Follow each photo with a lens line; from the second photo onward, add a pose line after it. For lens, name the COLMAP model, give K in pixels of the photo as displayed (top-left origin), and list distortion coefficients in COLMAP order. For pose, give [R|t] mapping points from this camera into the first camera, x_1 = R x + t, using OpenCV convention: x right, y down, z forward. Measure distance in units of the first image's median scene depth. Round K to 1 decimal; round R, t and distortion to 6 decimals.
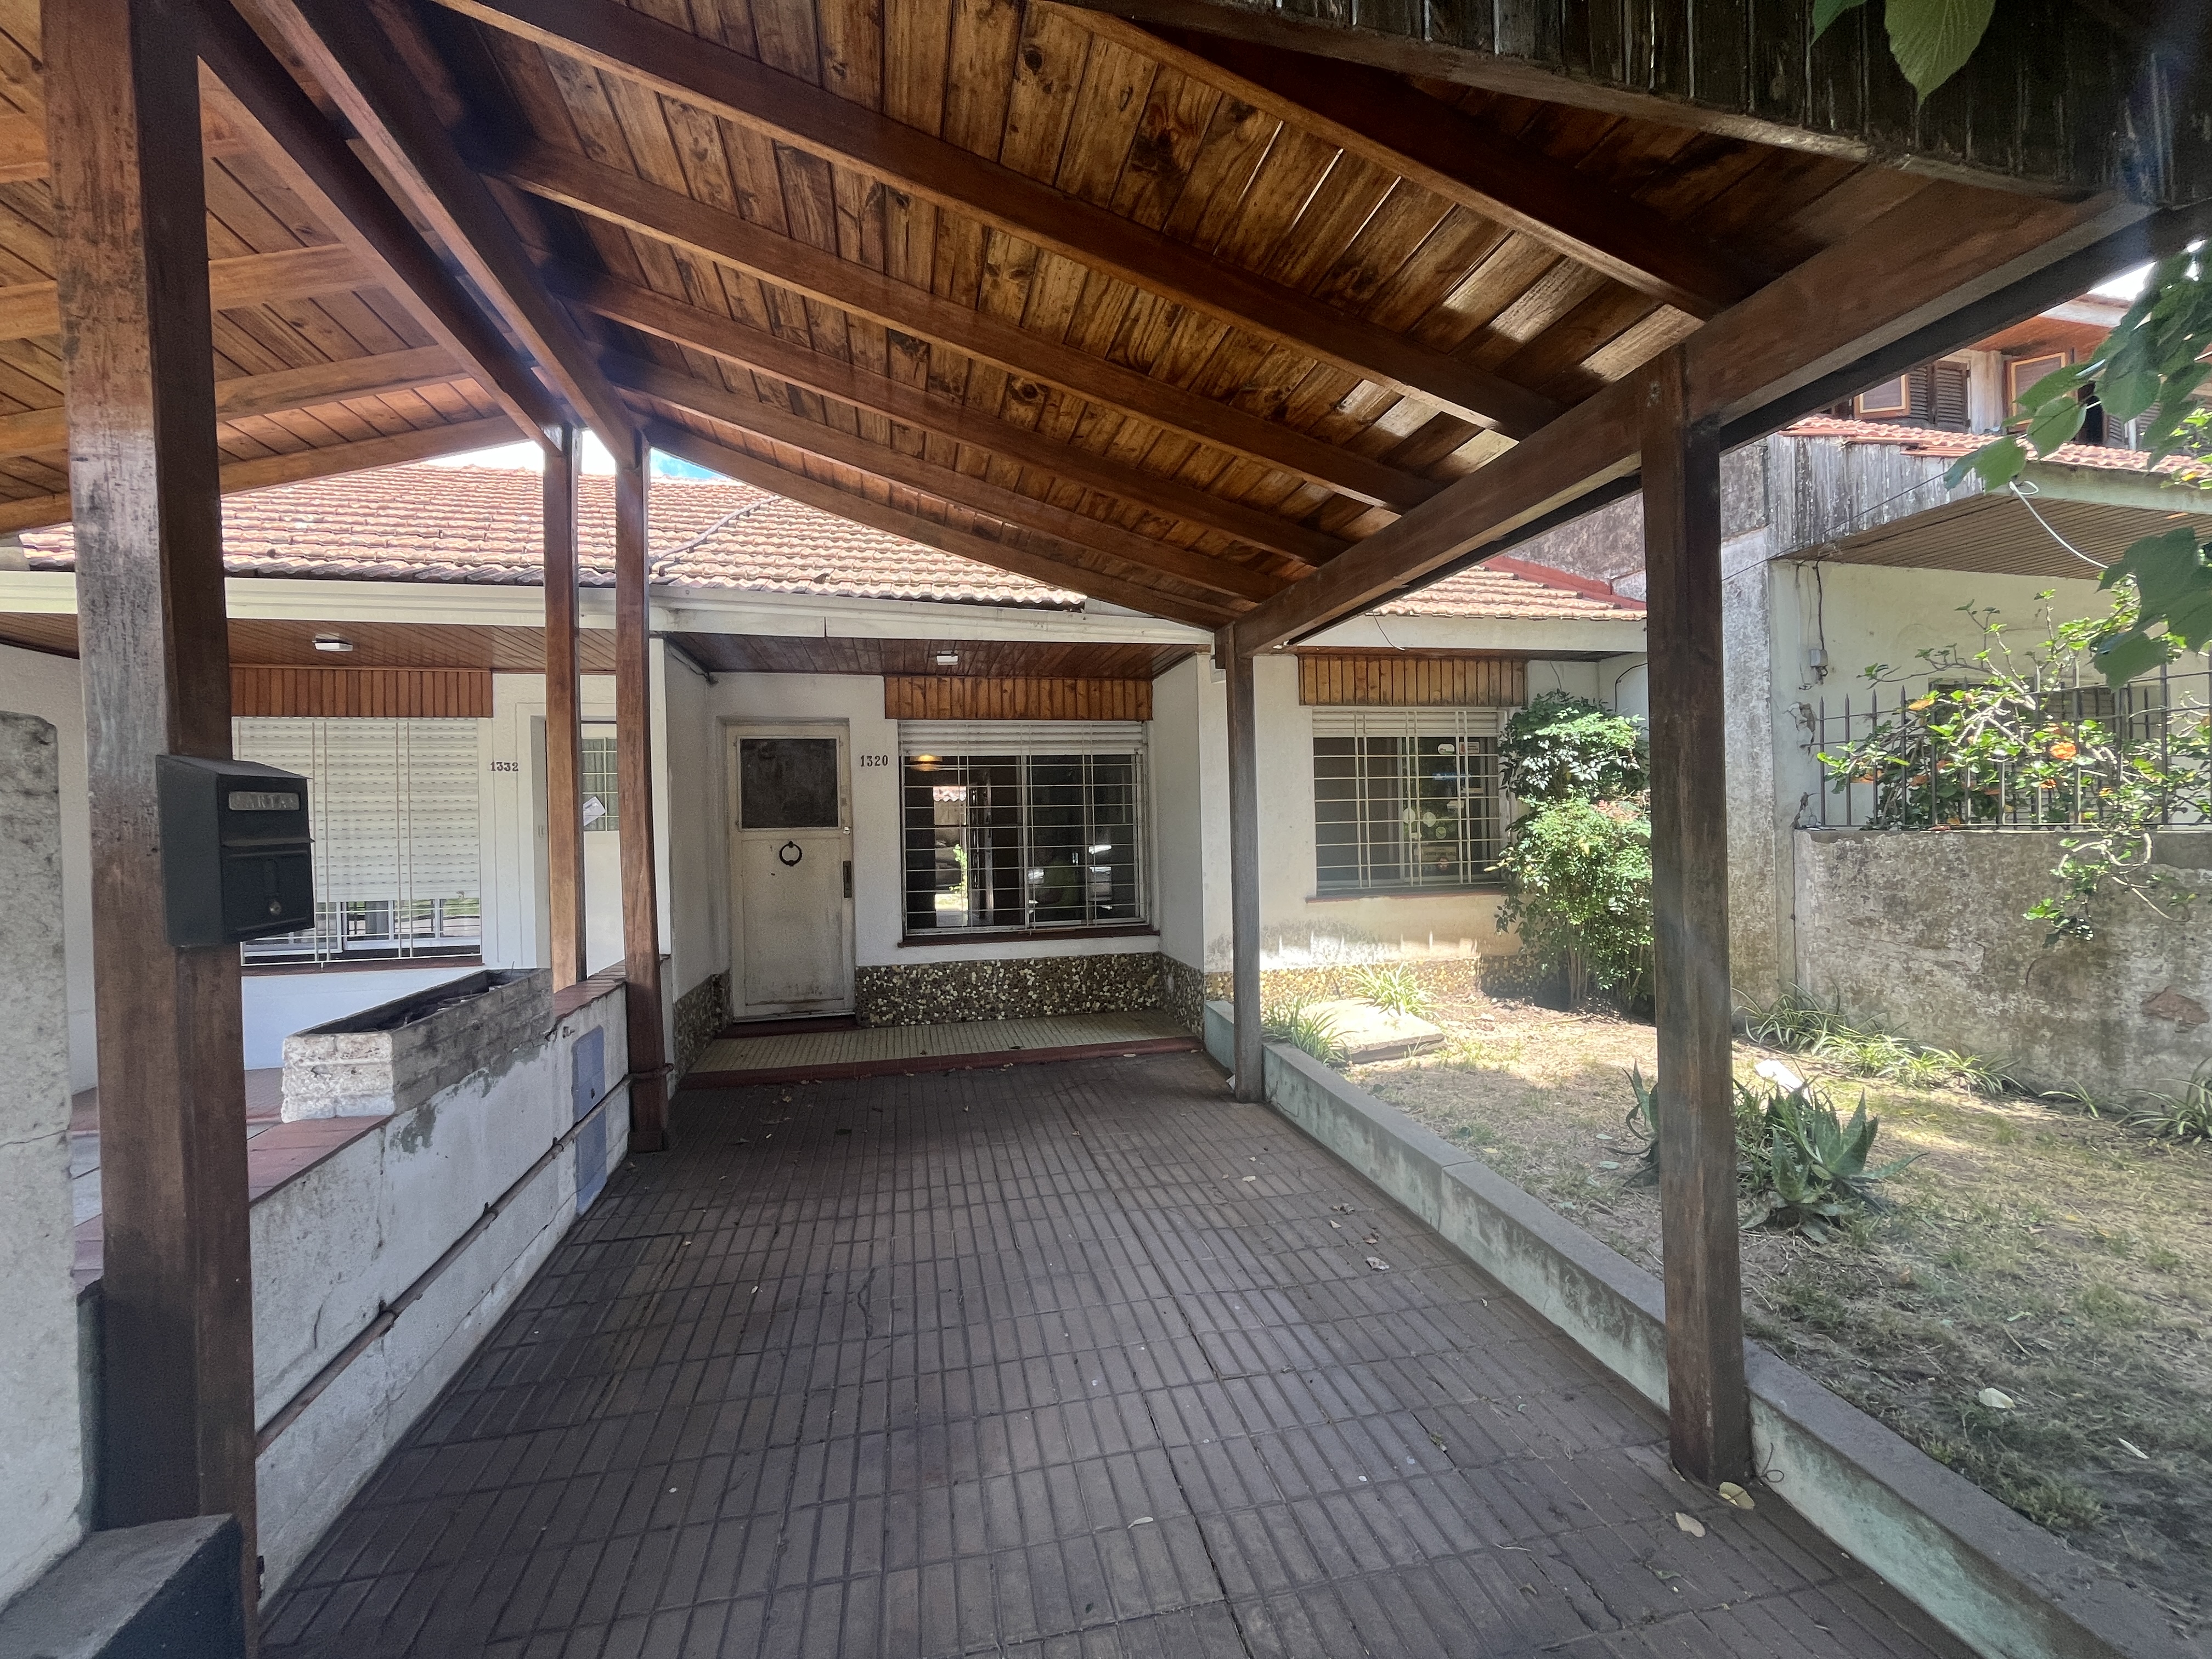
lens RADIAL K [[902.8, 0, 1104.3], [0, 902.8, 829.3], [0, 0, 1]] dist [0.000928, 0.000409]
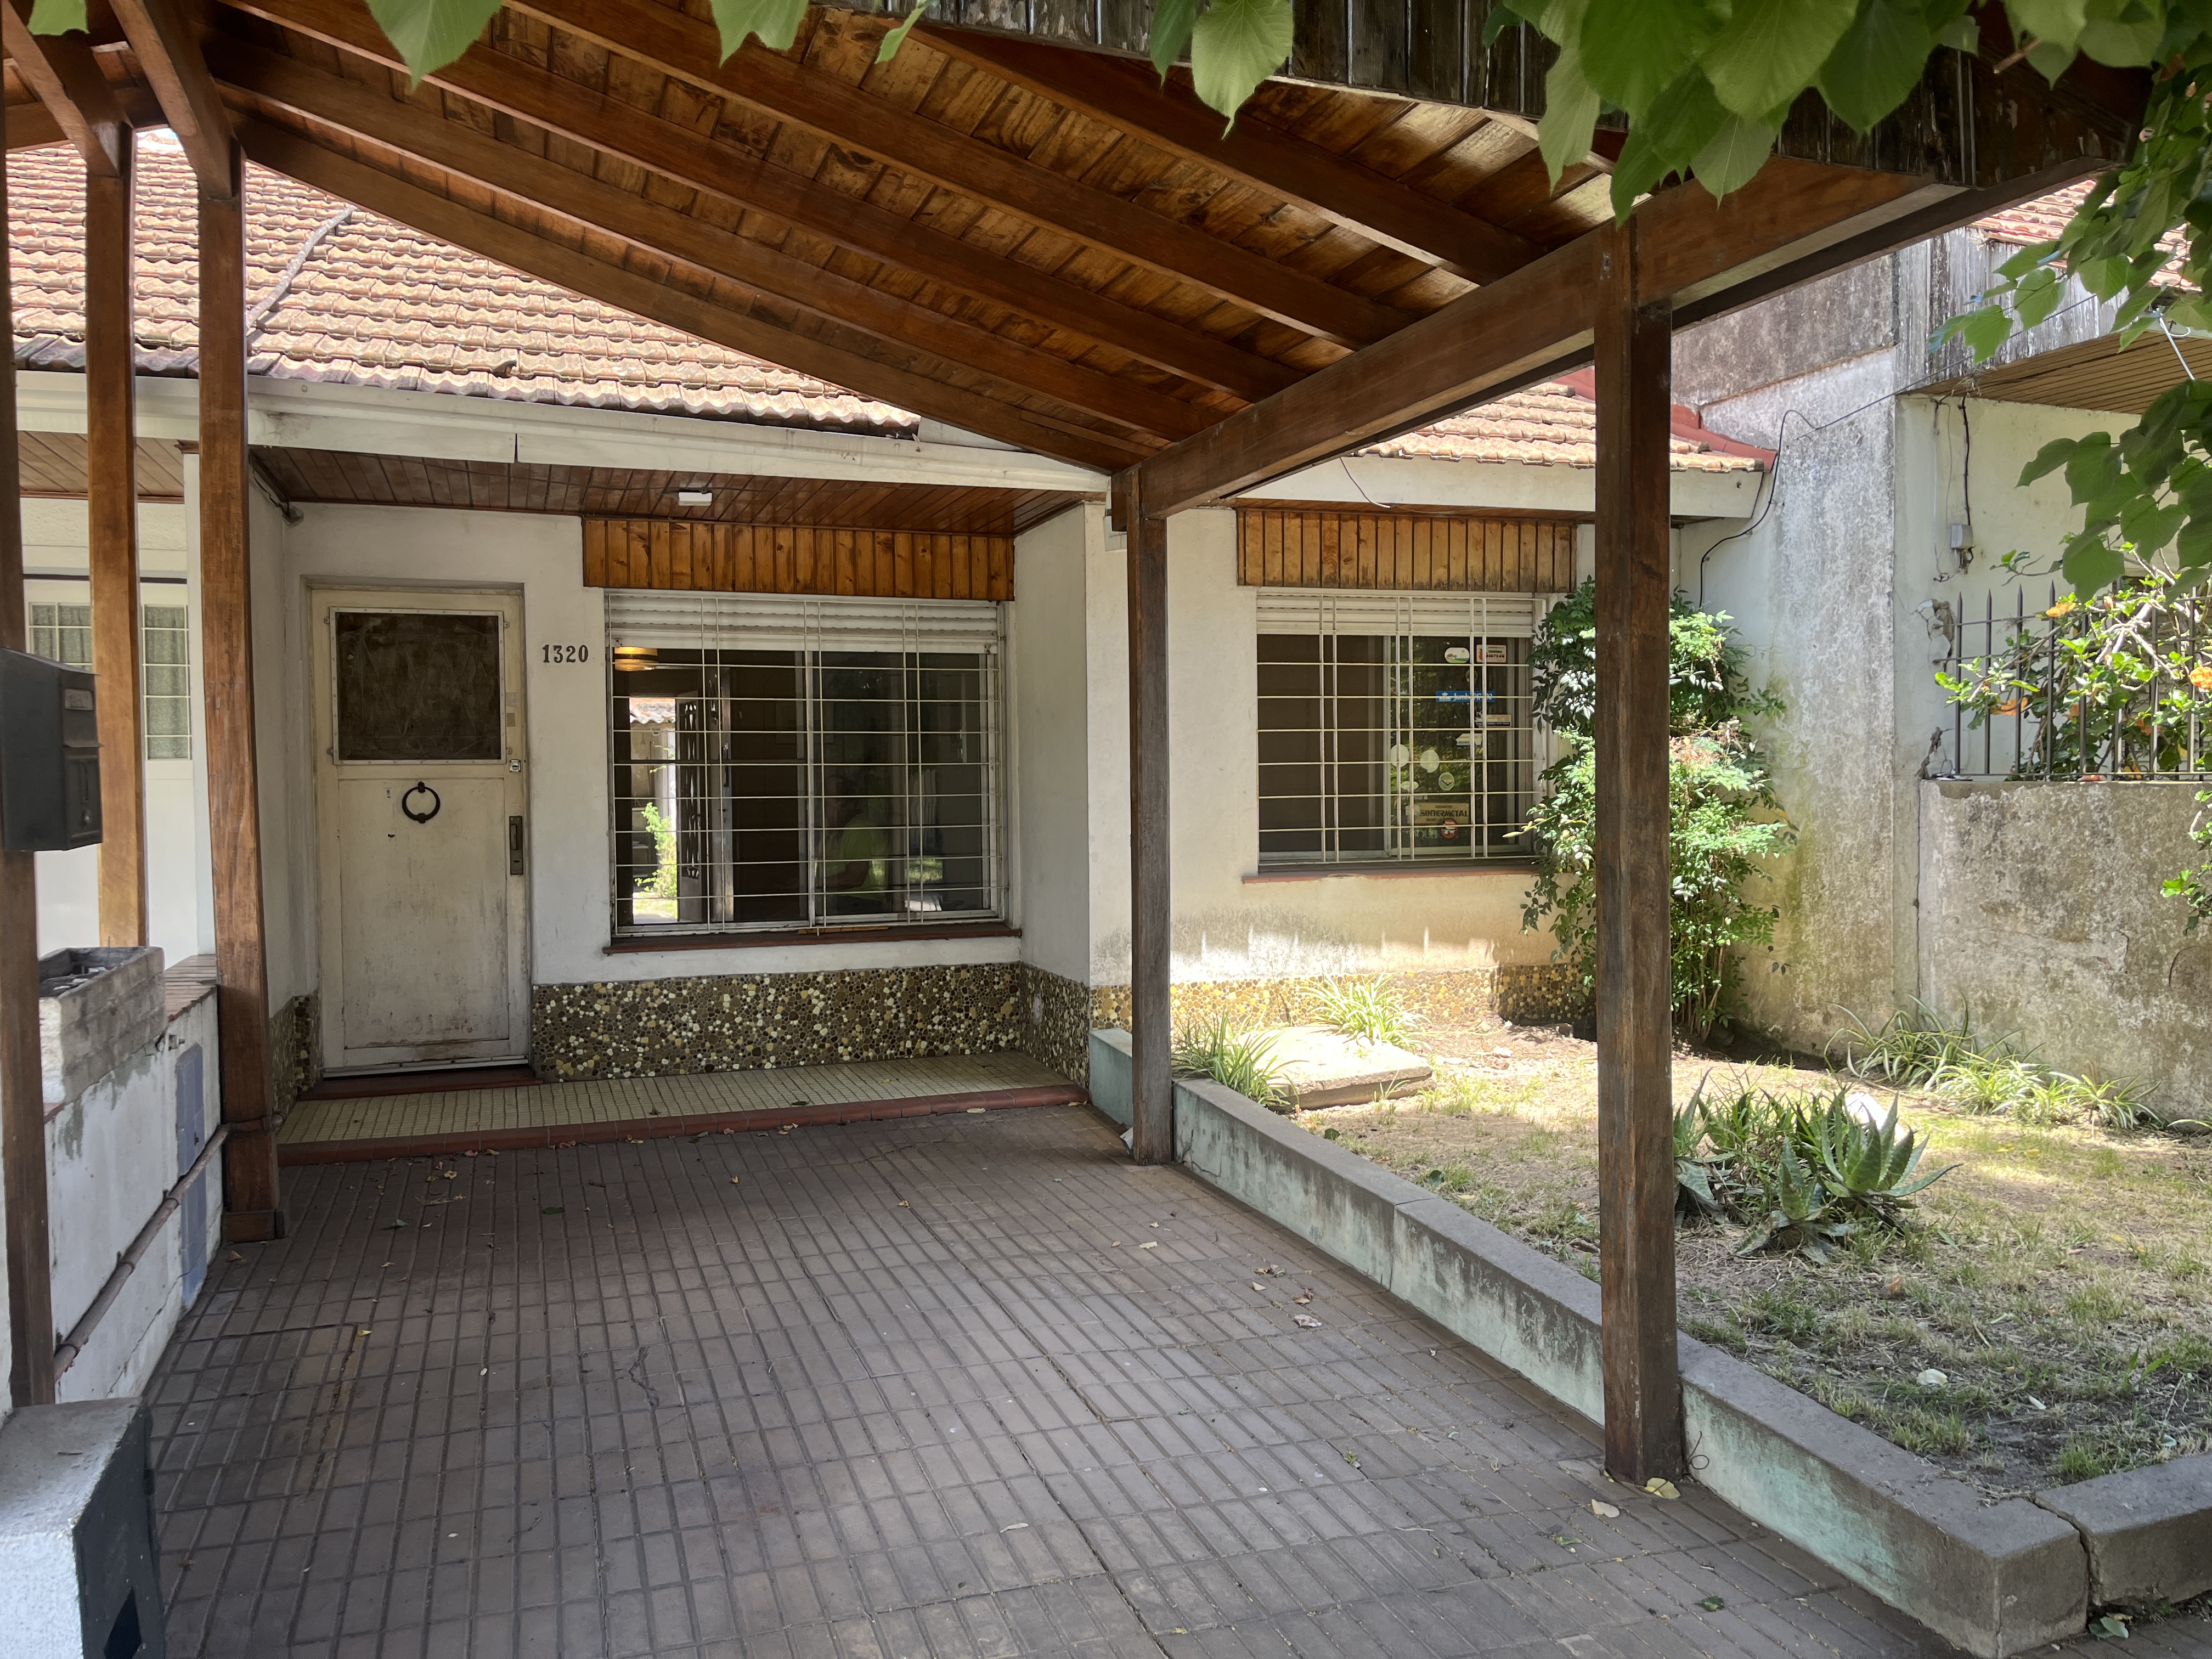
lens RADIAL K [[1658.7, 0, 1104.7], [0, 1658.7, 835.1], [0, 0, 1]] dist [0.050342, -0.015631]
pose [[0.992883, 0.008509, 0.118792, -0.031886], [-0.012163, 0.999474, 0.030064, 0.013954], [-0.118474, -0.031295, 0.992464, -0.274390]]
